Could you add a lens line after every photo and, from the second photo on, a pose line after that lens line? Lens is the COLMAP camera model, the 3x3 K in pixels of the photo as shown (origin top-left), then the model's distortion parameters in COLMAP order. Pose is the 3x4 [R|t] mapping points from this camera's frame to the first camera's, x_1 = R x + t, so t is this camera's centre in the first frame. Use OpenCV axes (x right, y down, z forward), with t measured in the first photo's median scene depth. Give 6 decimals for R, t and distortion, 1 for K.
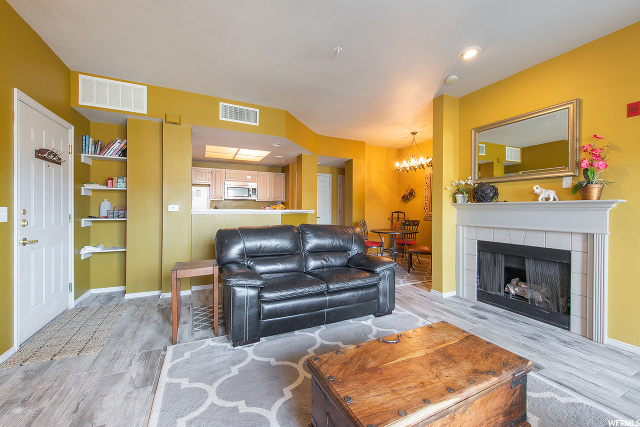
lens RADIAL K [[254.9, 0, 320.7], [0, 254.9, 208.8], [0, 0, 1]] dist [0.001223, -0.000093]
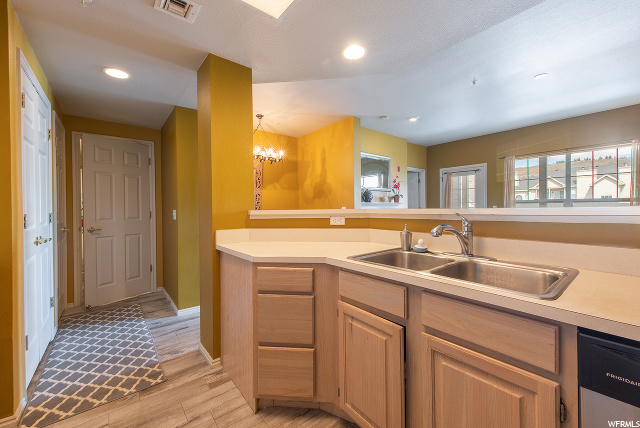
lens RADIAL K [[254.9, 0, 320.7], [0, 254.9, 209.3], [0, 0, 1]] dist [0.001223, -0.000093]
pose [[-0.233914, -0.008865, 0.972217, -0.795454], [0.010586, 0.999876, 0.011664, -0.003659], [-0.972200, 0.013020, -0.233792, 1.629846]]
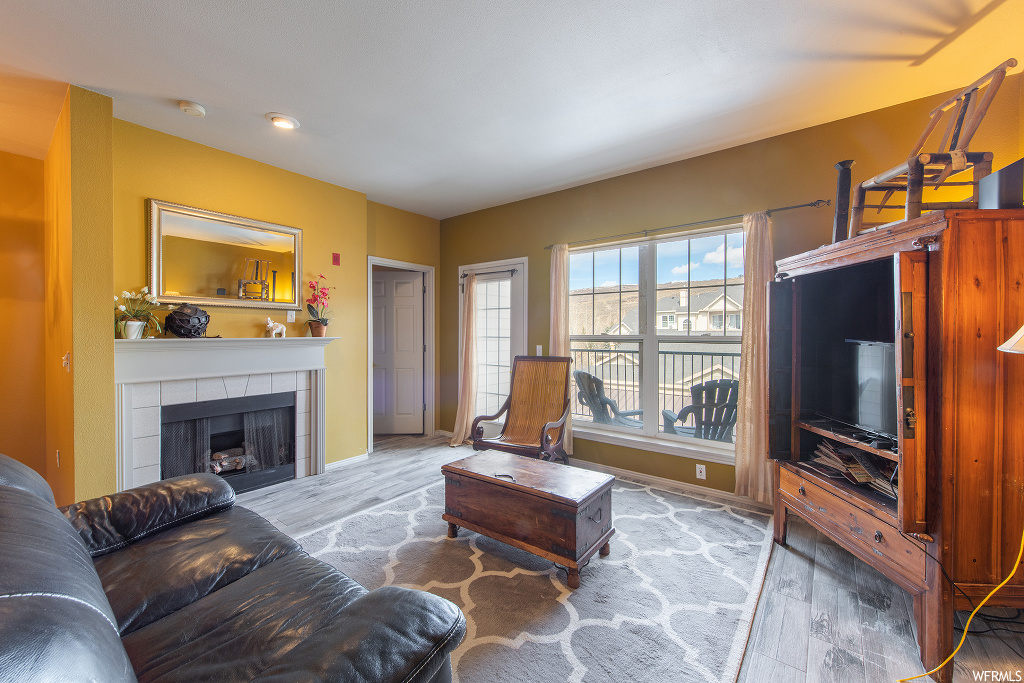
lens RADIAL K [[403.8, 0, 516.3], [0, 403.8, 337.7], [0, 0, 1]] dist [0.002437, 0.000035]
pose [[-0.457845, -0.016552, 0.888878, -0.530289], [-0.003378, 0.999852, 0.016878, -0.043676], [-0.889026, 0.004724, -0.457833, 0.751949]]
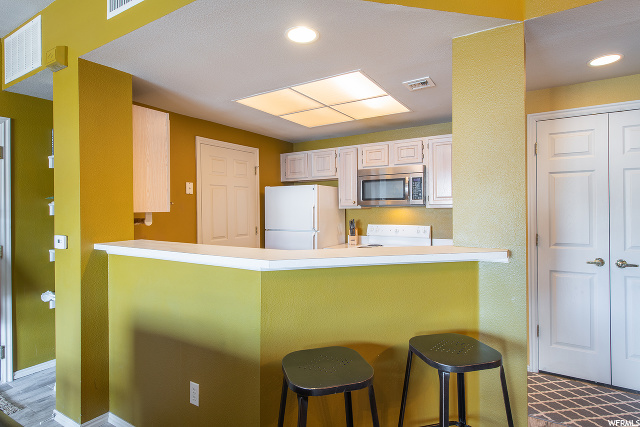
lens RADIAL K [[342.9, 0, 321.0], [0, 342.9, 208.9], [0, 0, 1]] dist [0.000695, 0.000027]
pose [[0.546114, -0.008945, -0.837663, 0.249725], [0.010152, 0.999940, -0.004059, -0.060536], [0.837649, -0.006287, 0.546172, 1.127058]]
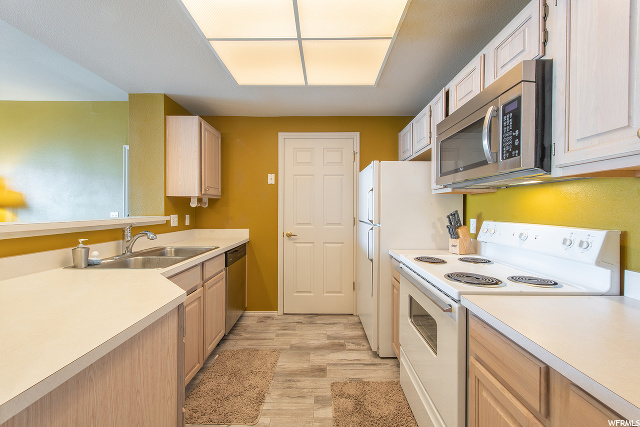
lens RADIAL K [[252.4, 0, 322.7], [0, 252.4, 211.1], [0, 0, 1]] dist [0.002437, 0.000035]
pose [[-0.436904, -0.003057, -0.899503, -0.143680], [-0.011513, 0.999931, 0.002194, -0.020993], [0.899434, 0.011314, -0.436909, 1.959165]]
